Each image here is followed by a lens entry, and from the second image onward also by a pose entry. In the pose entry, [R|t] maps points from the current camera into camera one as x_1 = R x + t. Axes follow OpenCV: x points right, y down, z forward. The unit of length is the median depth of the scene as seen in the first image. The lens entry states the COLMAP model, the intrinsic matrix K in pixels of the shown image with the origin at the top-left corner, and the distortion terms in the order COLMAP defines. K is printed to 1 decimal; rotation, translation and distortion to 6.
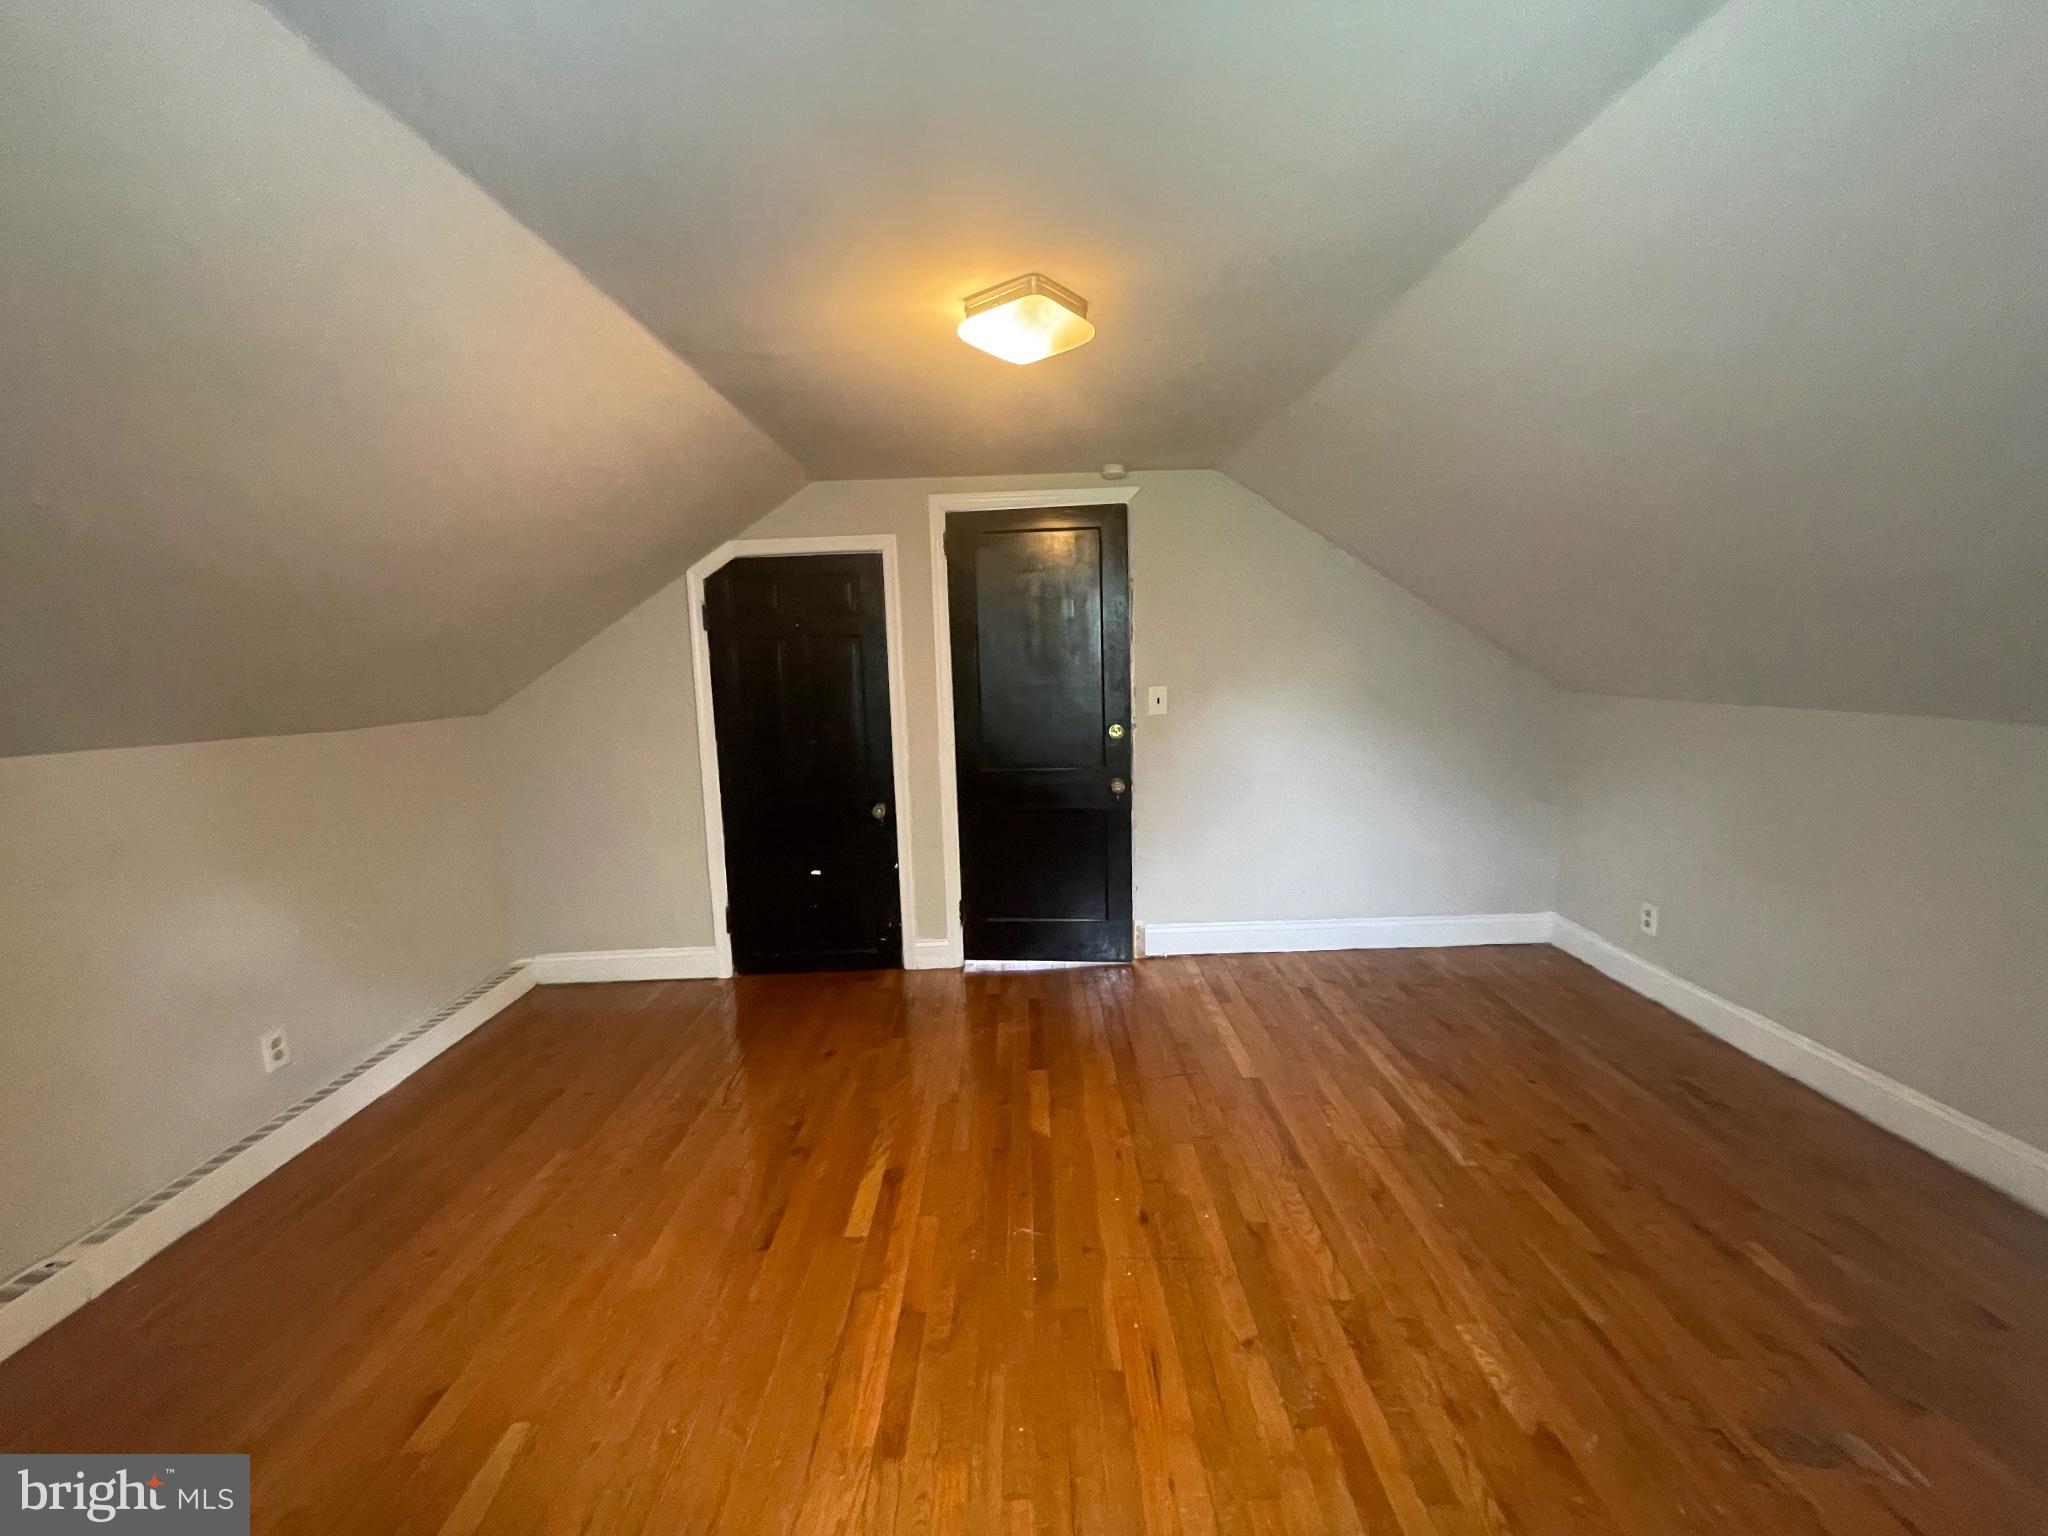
lens RADIAL K [[825.0, 0, 1028.4], [0, 825.0, 767.3], [0, 0, 1]] dist [-0.001393, -0.000416]
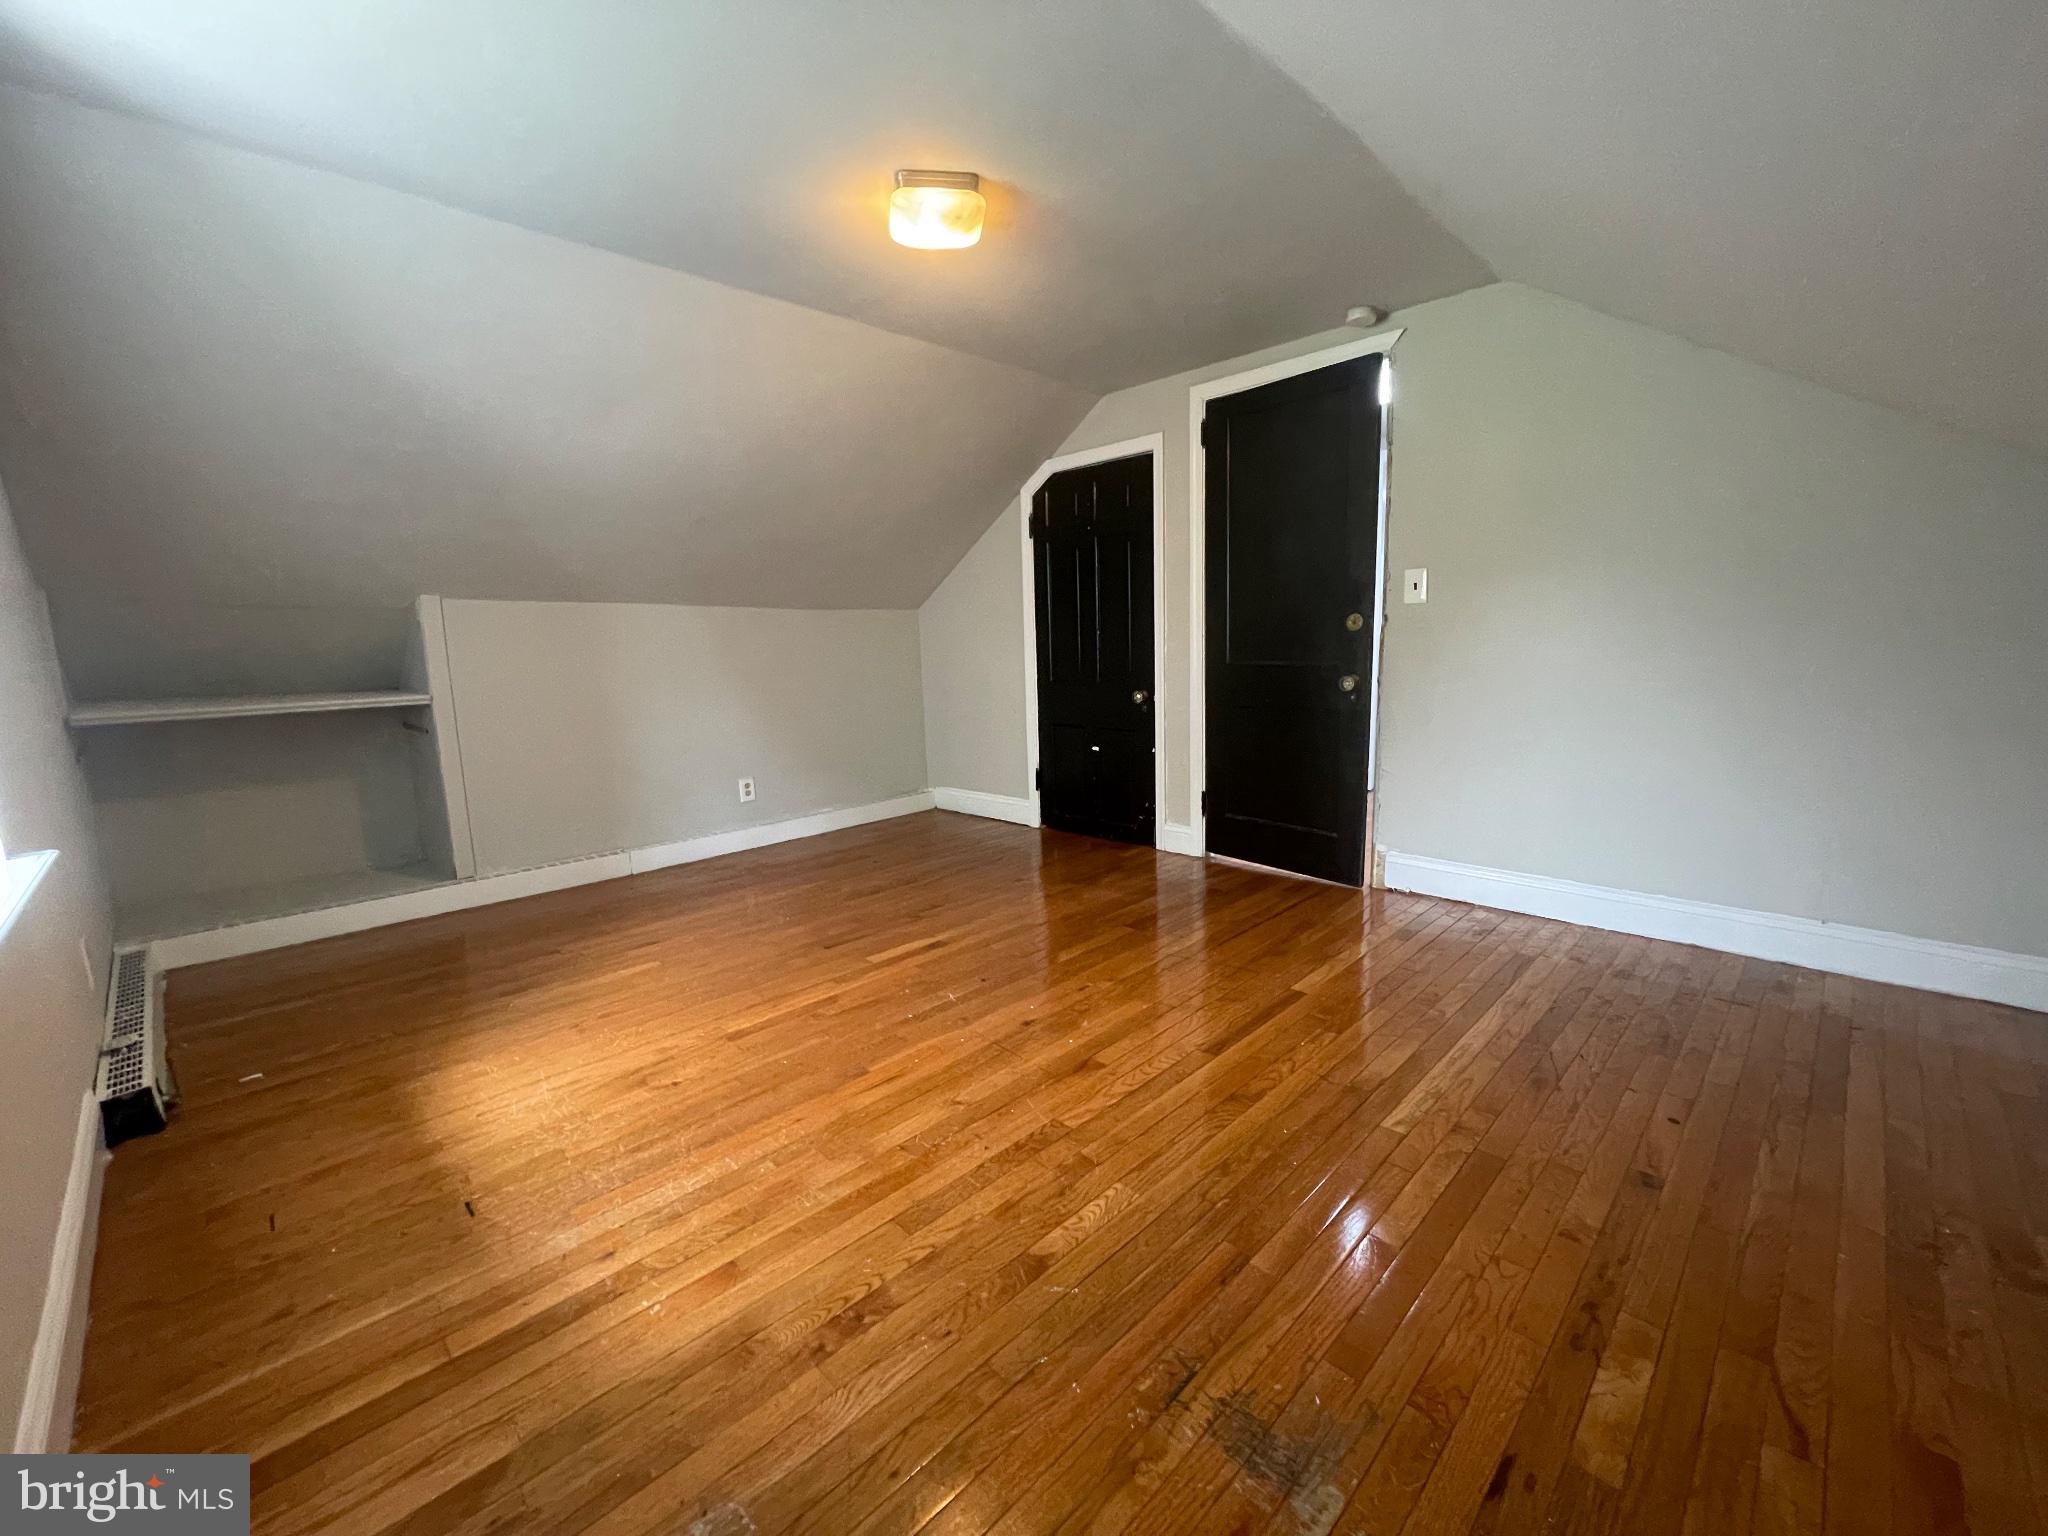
lens RADIAL K [[825.0, 0, 1031.1], [0, 825.0, 766.1], [0, 0, 1]] dist [-0.001393, -0.000416]
pose [[0.704530, 0.119895, -0.699473, 0.515151], [-0.088975, 0.992771, 0.080549, 0.072376], [0.704074, 0.005486, 0.710105, 0.134598]]
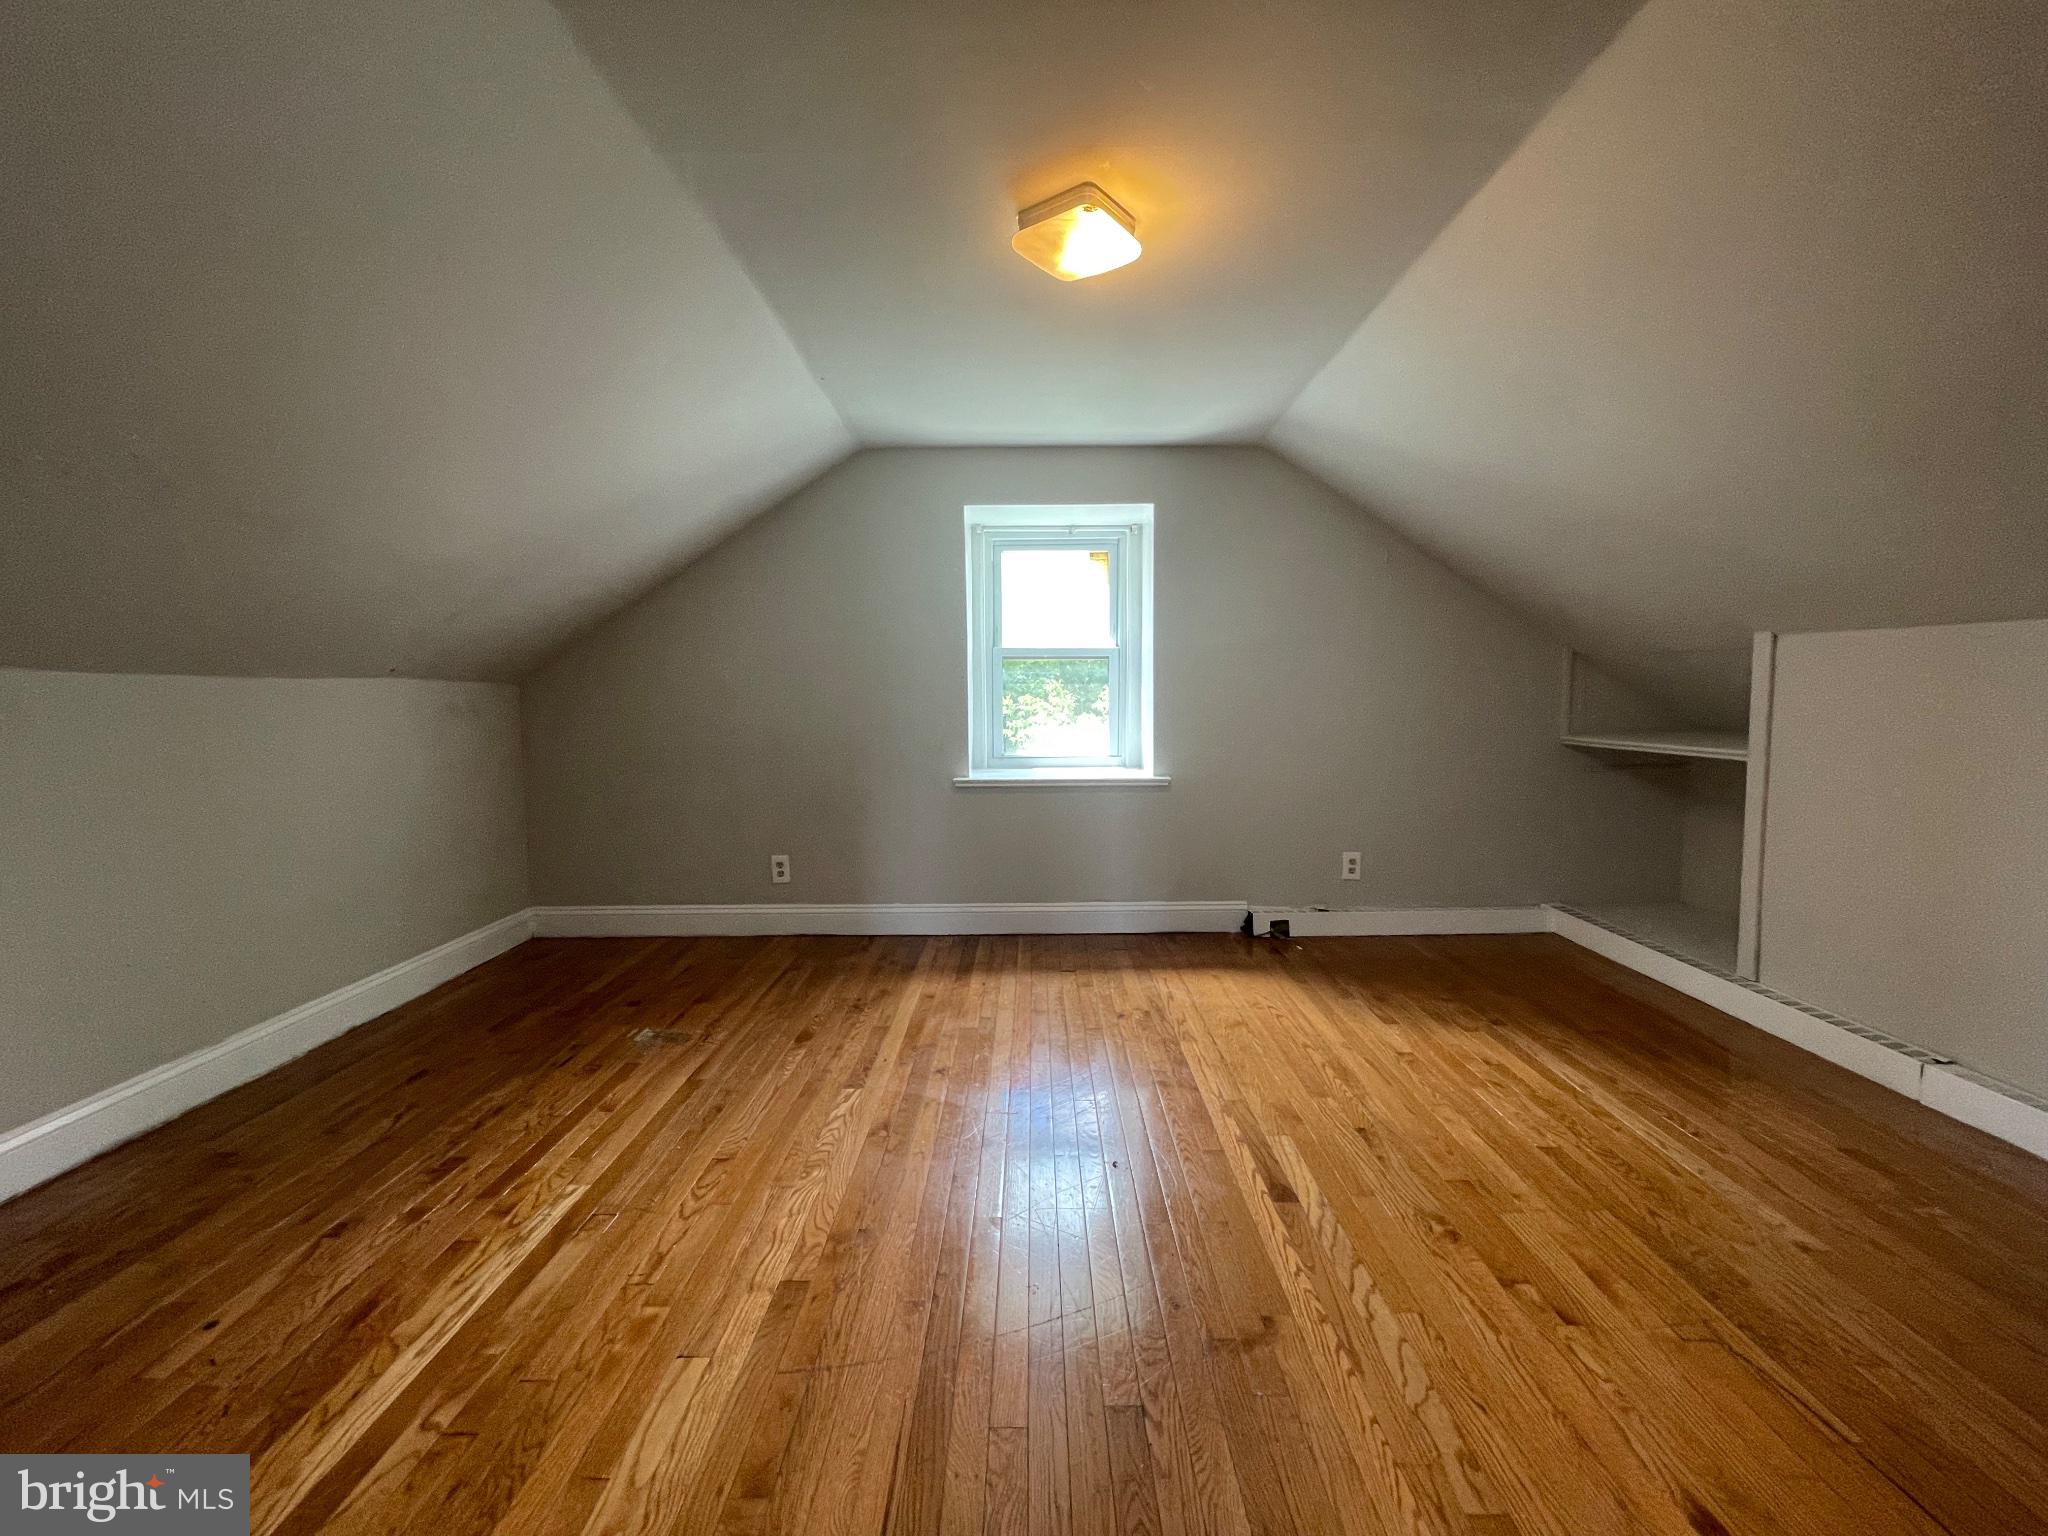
lens RADIAL K [[825.0, 0, 1029.8], [0, 825.0, 772.5], [0, 0, 1]] dist [-0.001393, -0.000416]
pose [[-0.999222, 0.036433, 0.015119, 0.035733], [0.038903, 0.973569, 0.225054, -0.058630], [-0.006520, 0.225467, -0.974229, 1.103970]]
